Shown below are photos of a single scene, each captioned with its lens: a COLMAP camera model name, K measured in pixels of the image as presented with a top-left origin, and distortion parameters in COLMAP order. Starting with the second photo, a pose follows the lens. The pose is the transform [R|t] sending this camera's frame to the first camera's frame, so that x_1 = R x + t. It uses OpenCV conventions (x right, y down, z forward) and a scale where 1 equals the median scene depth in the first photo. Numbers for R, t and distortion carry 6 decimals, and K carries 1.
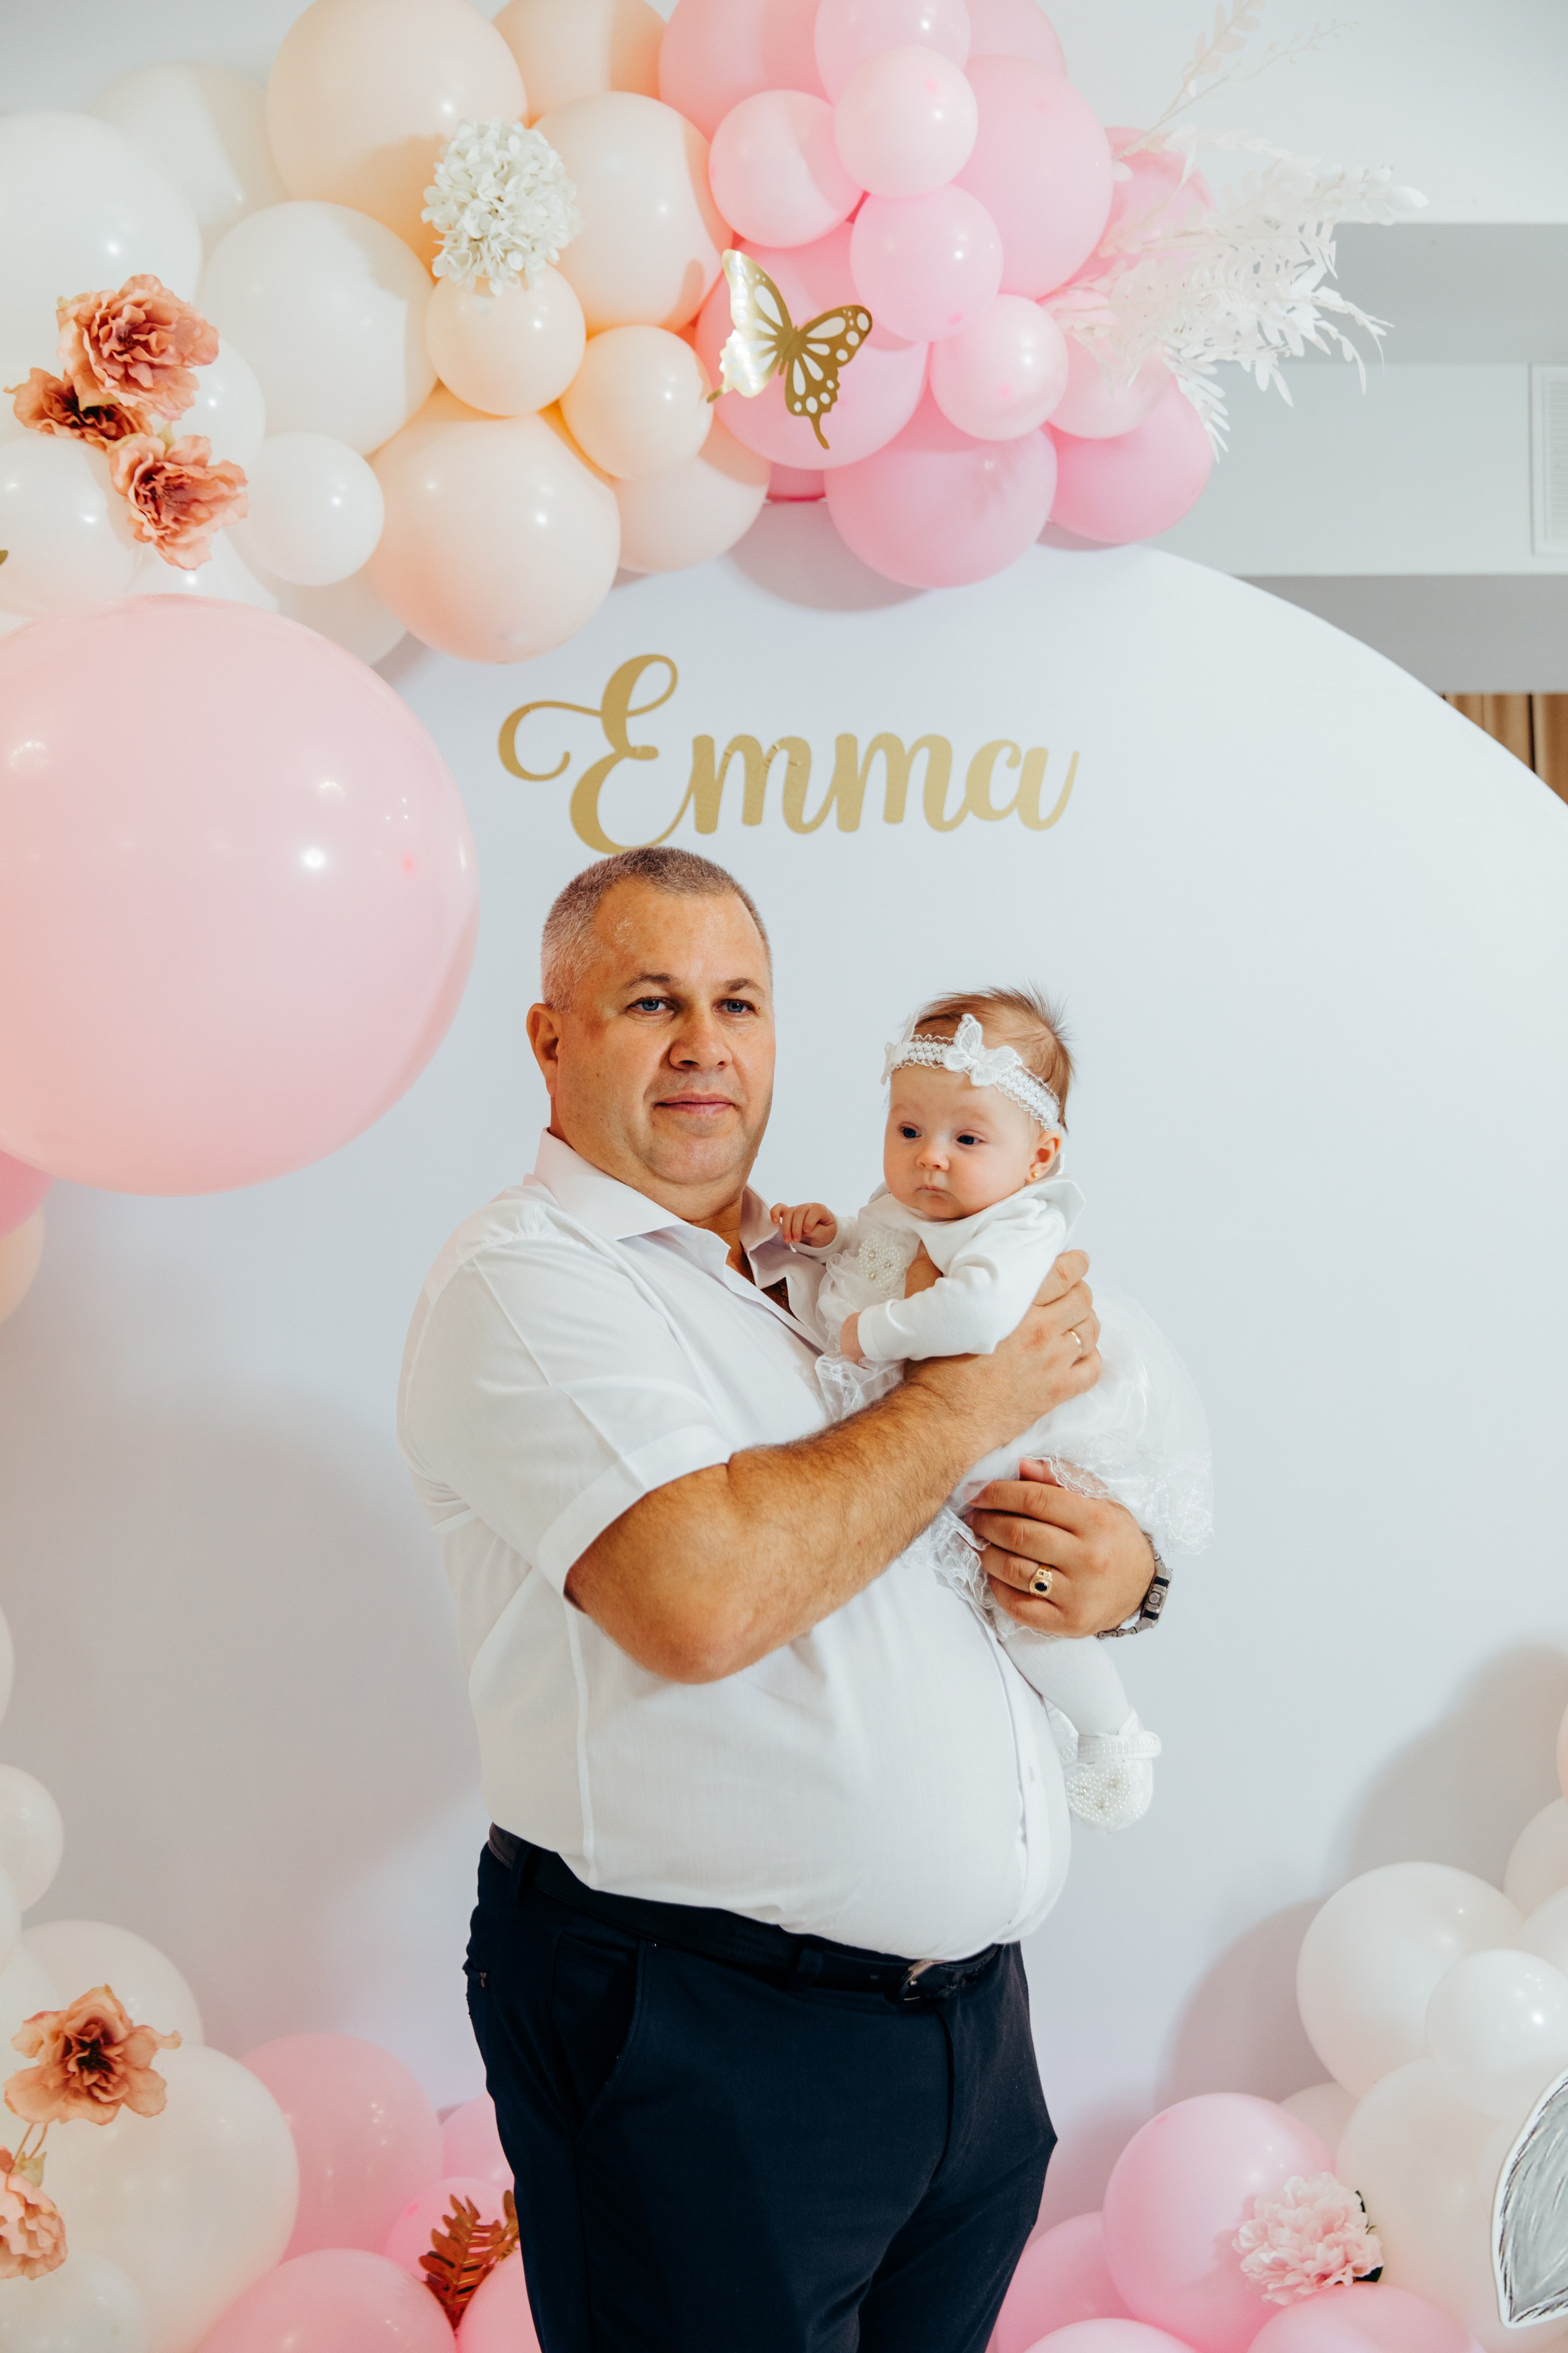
lens RADIAL K [[2613.1, 0, 776.5], [0, 2613.1, 1167.8], [0, 0, 1]] dist [-0.017402, 0.026566]
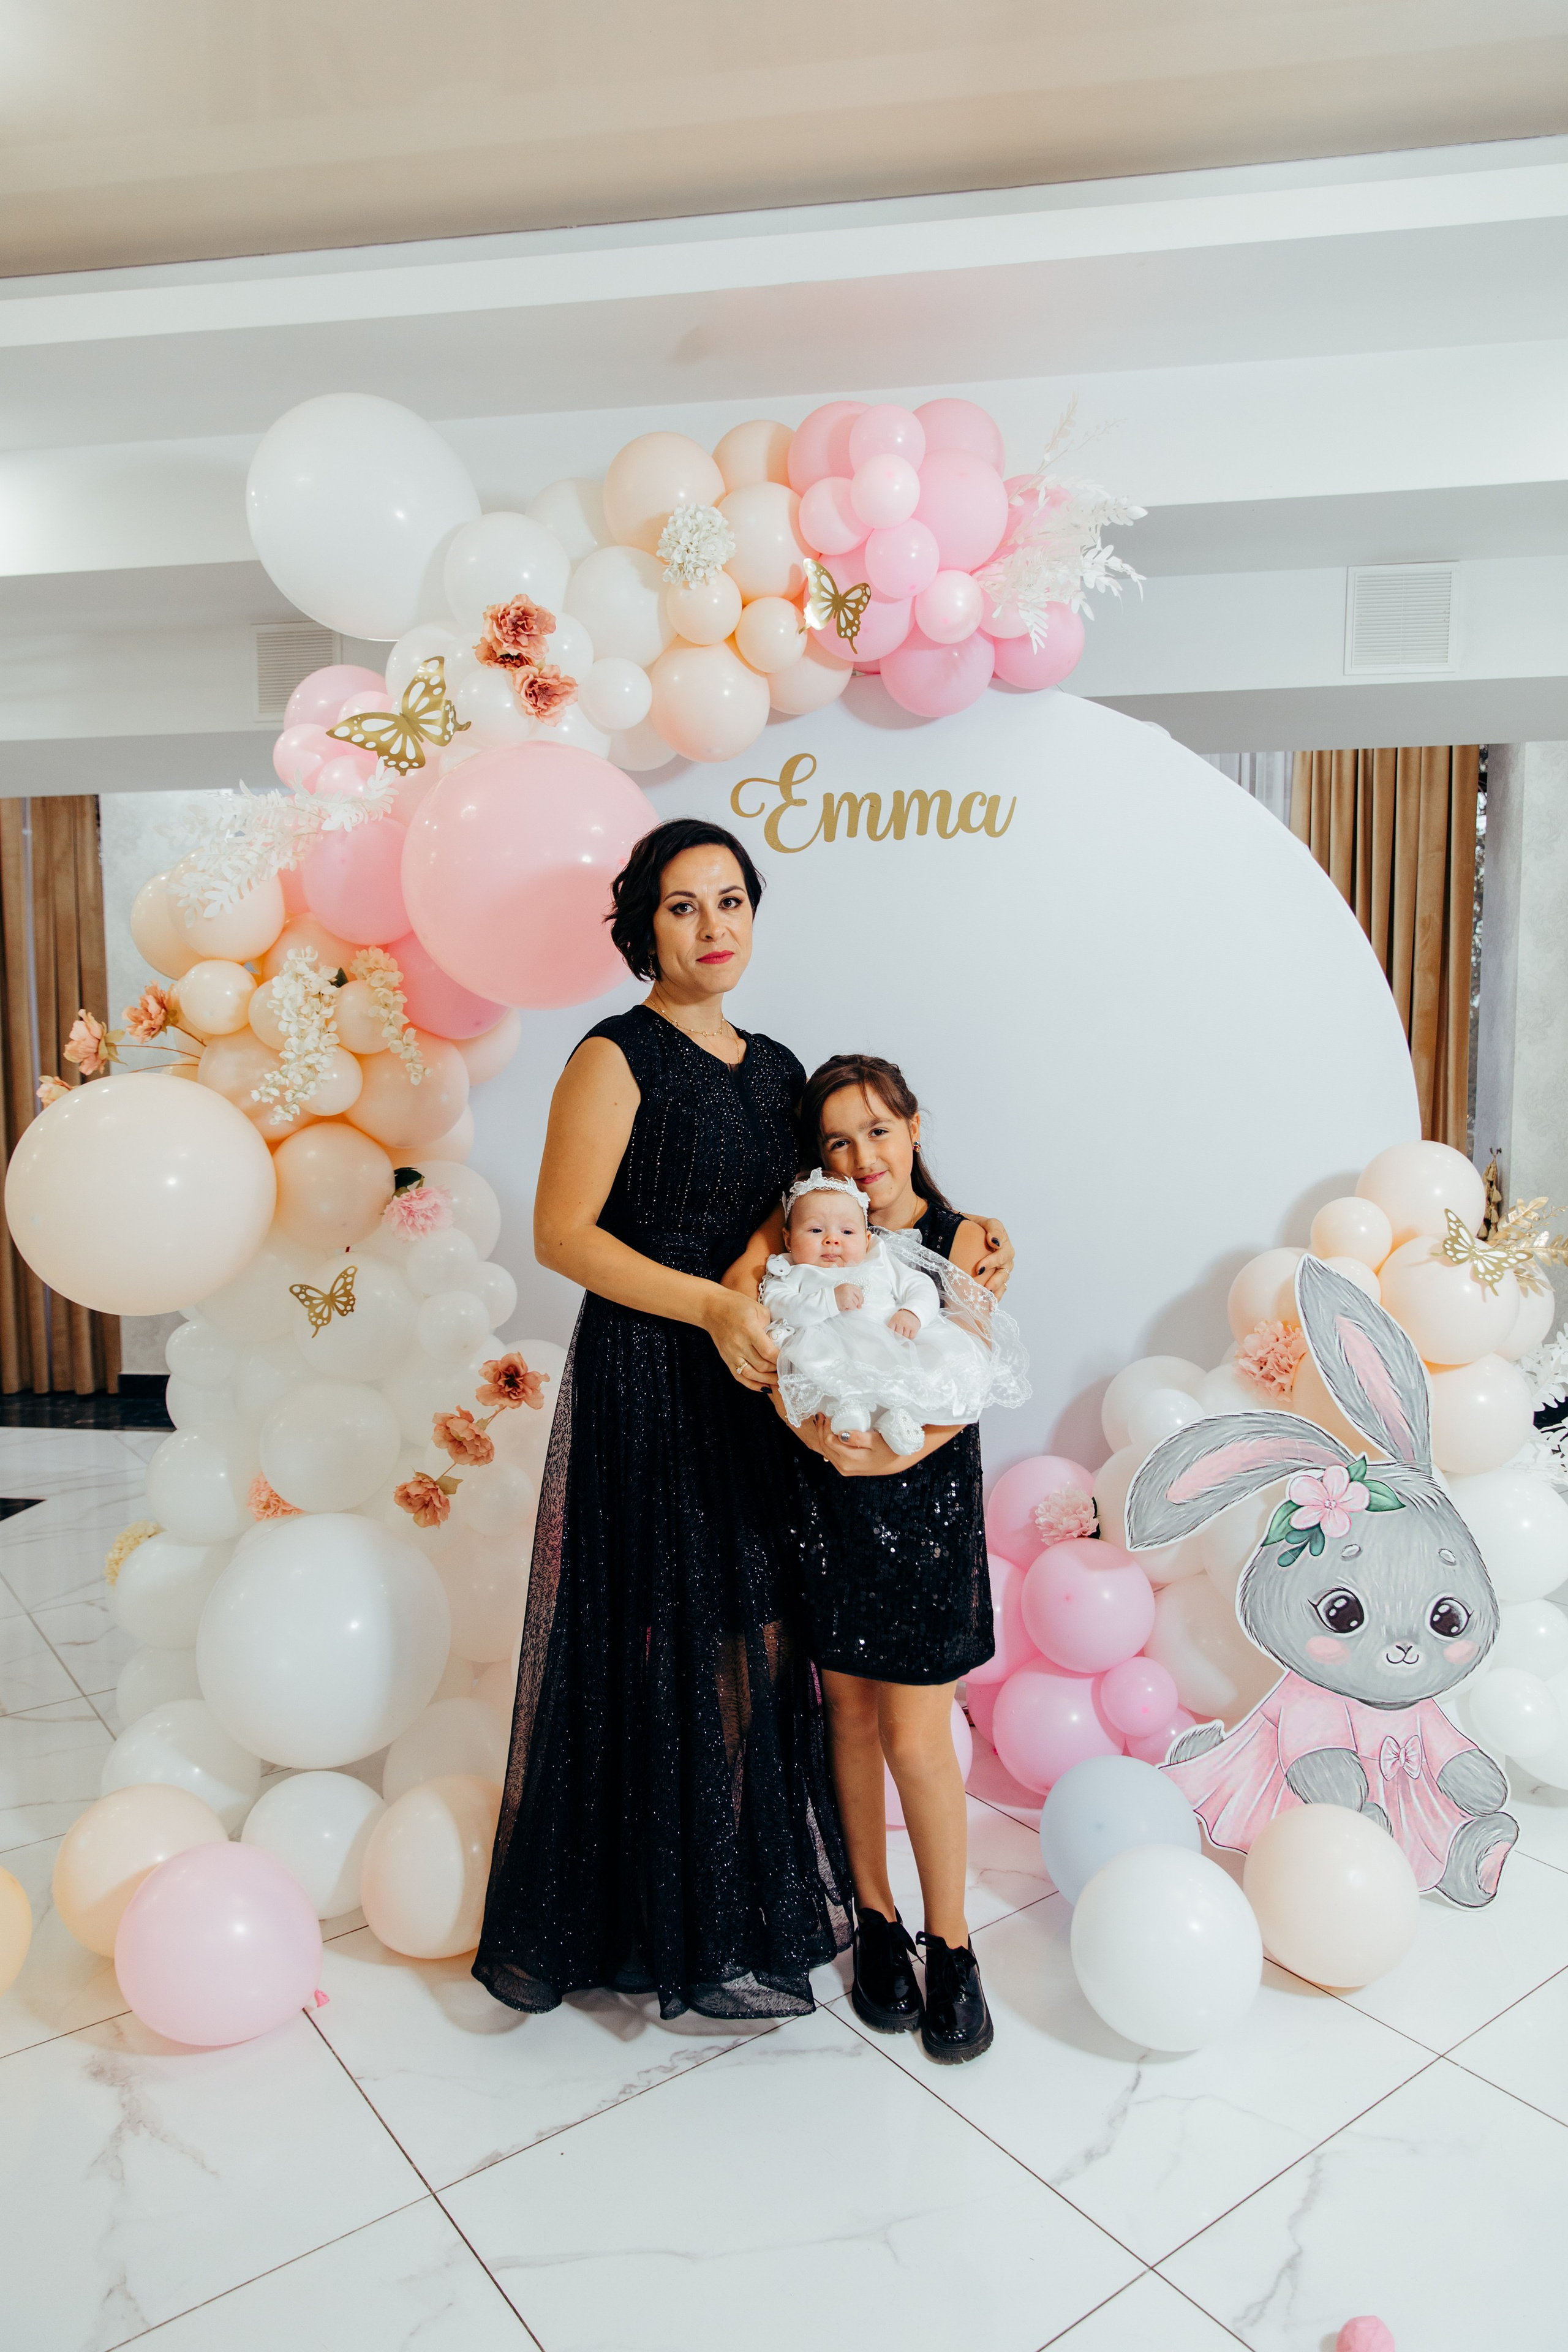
lens RADIAL K [[1526.0, 0, 777.4], [0, 1526.0, 1173.5], [0, 0, 1]] dist [-0.000183, 0.001478]
pose [[0.971649, 0.035747, -0.233708, 0.257774], [-0.013669, 0.995344, 0.095413, 0.020890], [0.236031, -0.089514, 0.967614, -0.226126]]
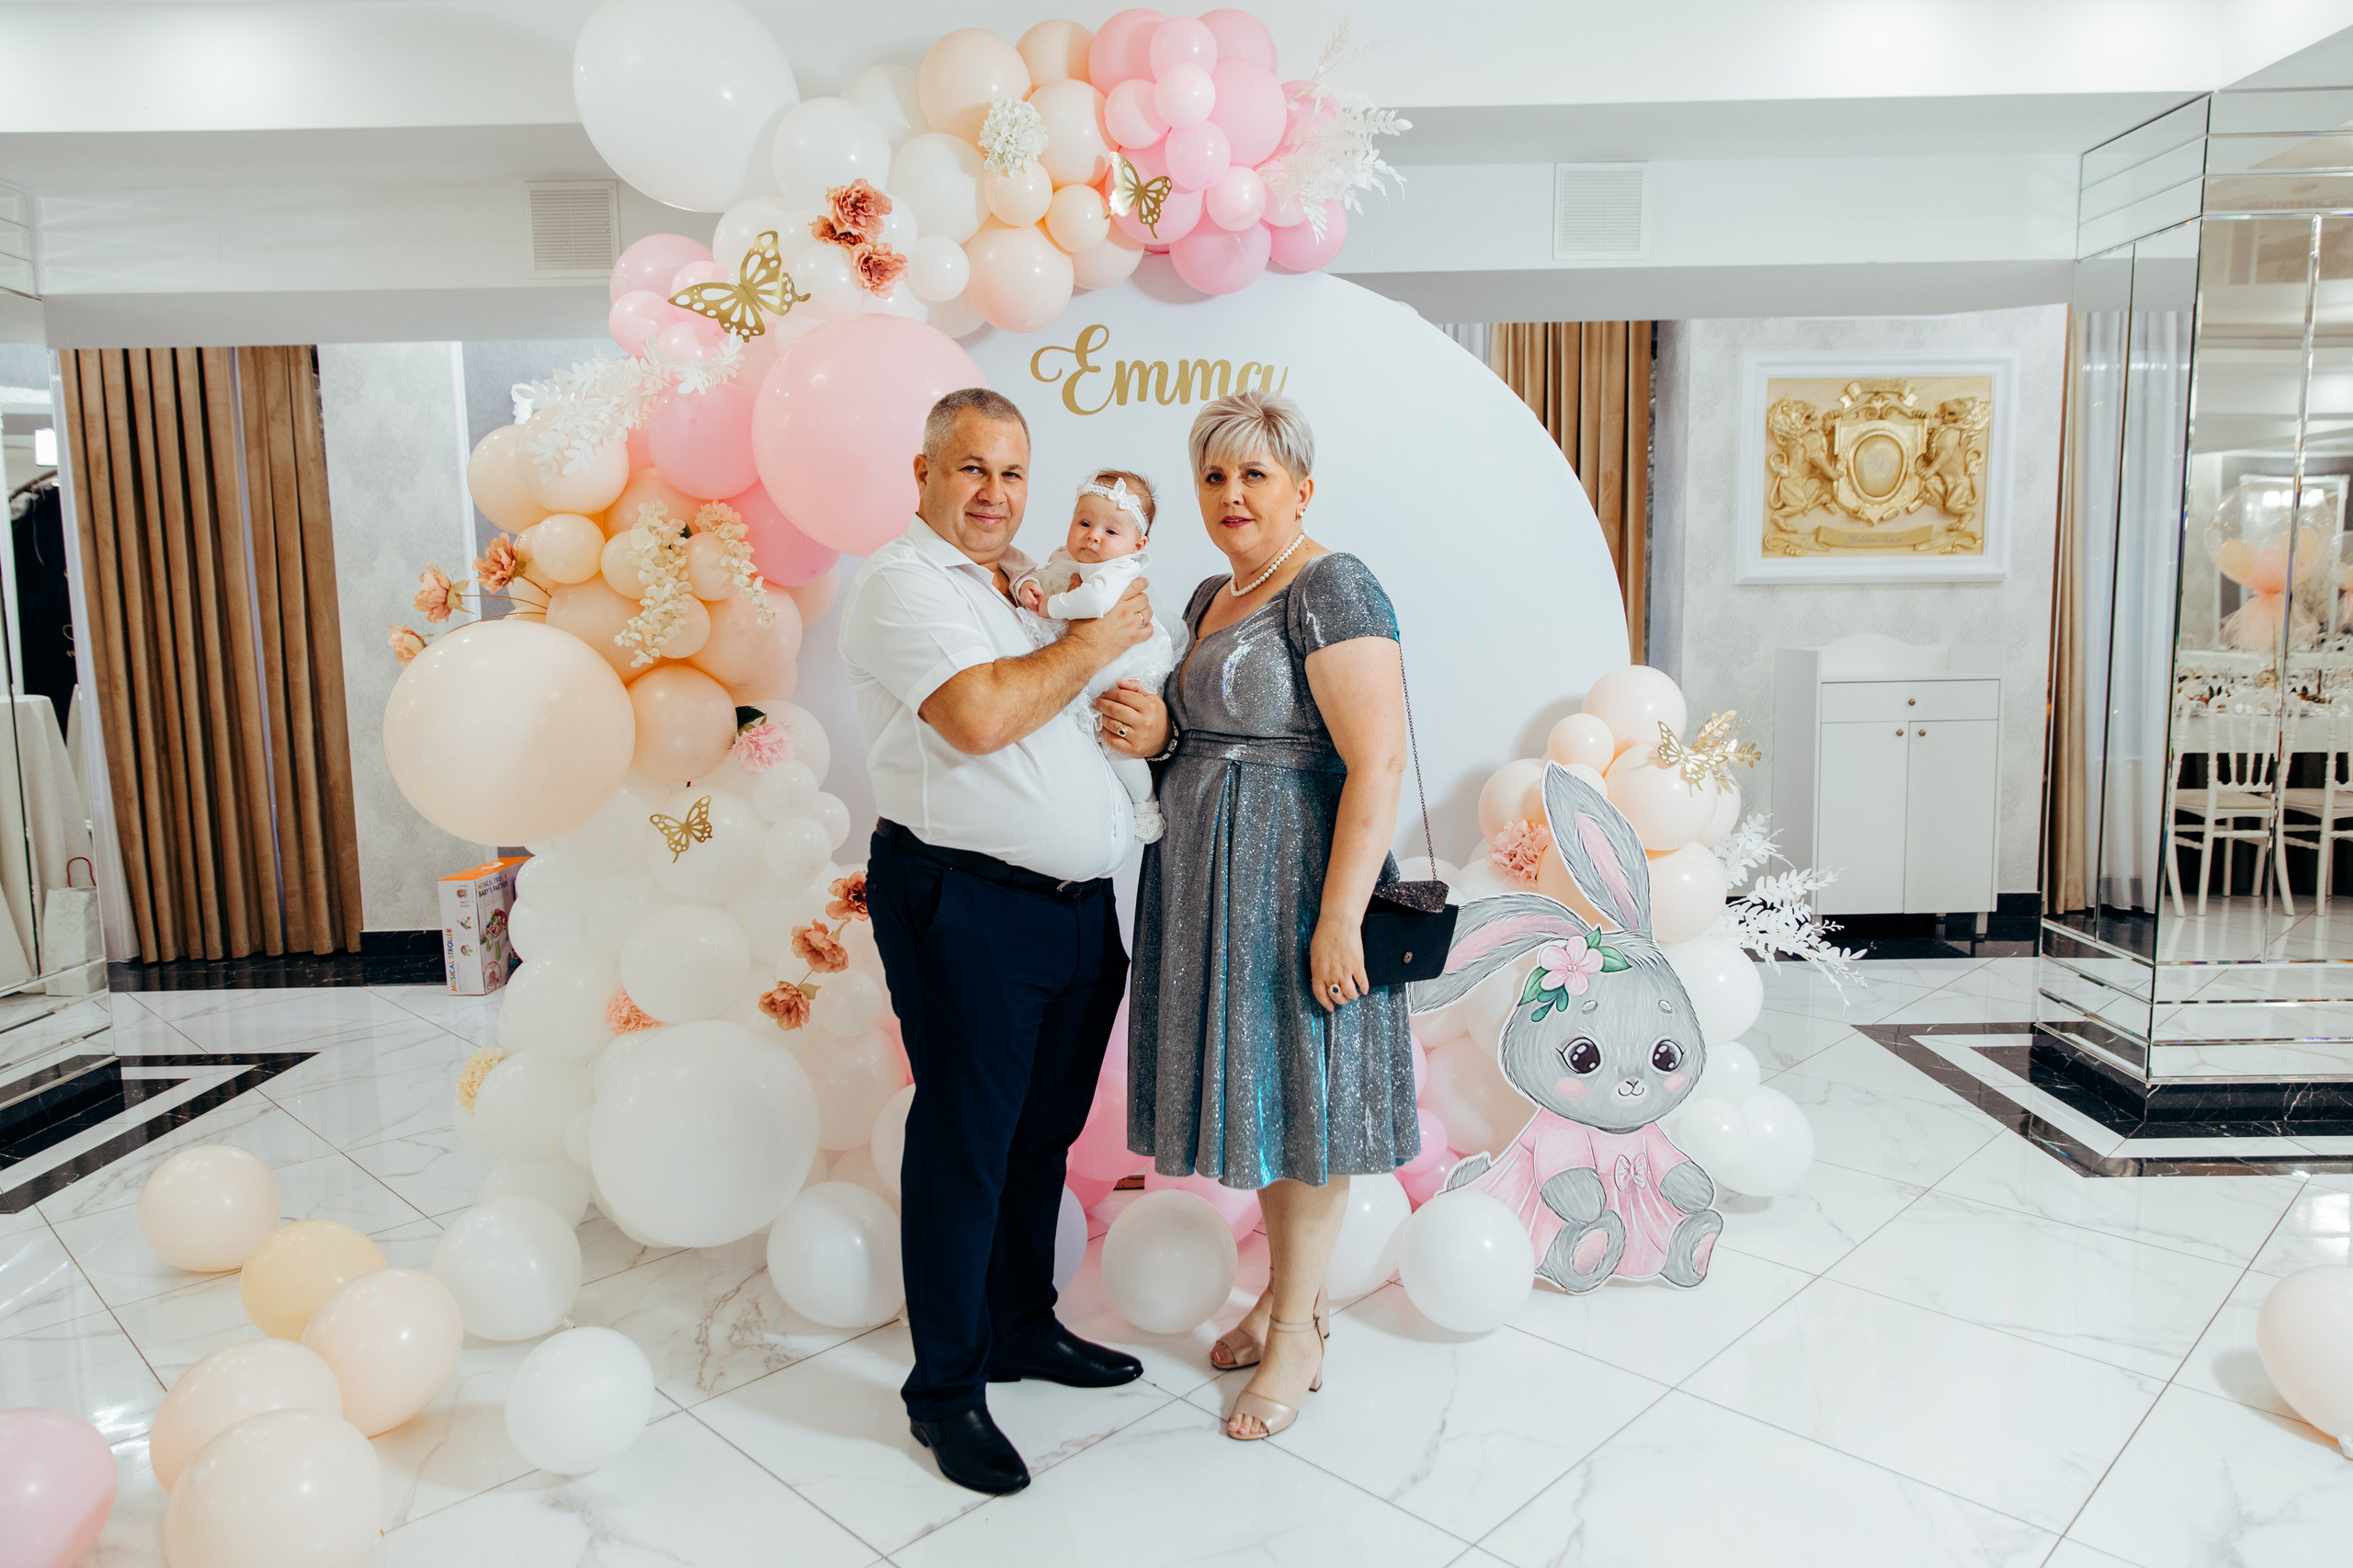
lens RADIAL K [[1526.6, 0, 1180.7], [0, 1526.6, 783.7], [0, 0, 1]] dist [-0.000183, 0.001478]
pose [[0.995981, 0.017830, -0.087777, 0.169702], [-0.006154, 0.991293, 0.131534, 0.027494], [0.089358, -0.130465, 0.987418, -0.408388]]
